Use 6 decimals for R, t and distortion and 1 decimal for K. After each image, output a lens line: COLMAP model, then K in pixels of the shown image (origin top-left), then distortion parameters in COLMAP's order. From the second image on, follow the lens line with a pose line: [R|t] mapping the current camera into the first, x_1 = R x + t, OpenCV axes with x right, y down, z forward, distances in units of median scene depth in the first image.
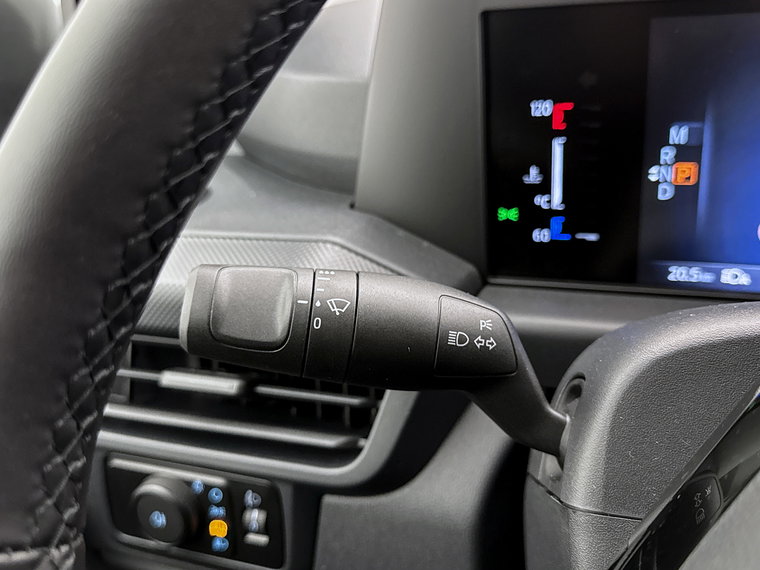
lens RADIAL K [[724.1, 0, 386.7], [0, 724.1, 282.0], [0, 0, 1]] dist [-0.003071, 0.000000]
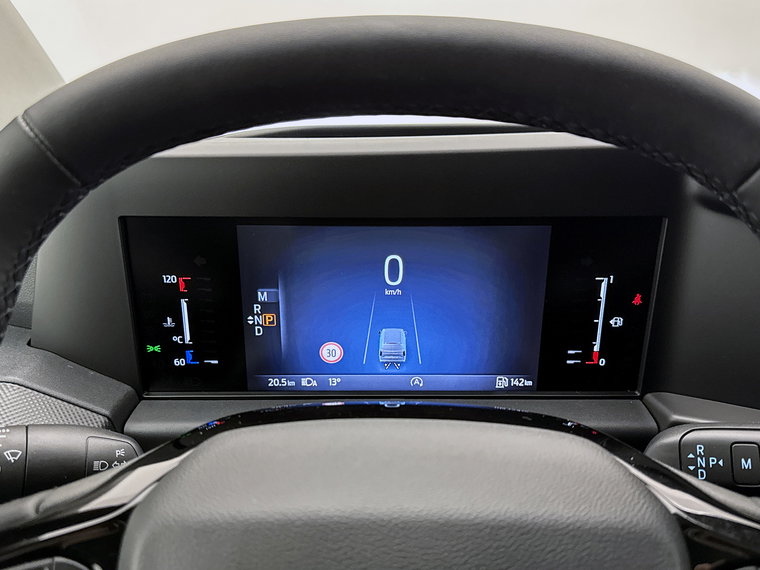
lens RADIAL K [[730.1, 0, 377.7], [0, 730.1, 301.3], [0, 0, 1]] dist [0.054661, 0.000000]
pose [[0.932664, -0.055216, 0.356496, 0.075777], [0.060344, 0.998172, -0.003269, -0.163924], [-0.355664, 0.024562, 0.934291, -0.500224]]
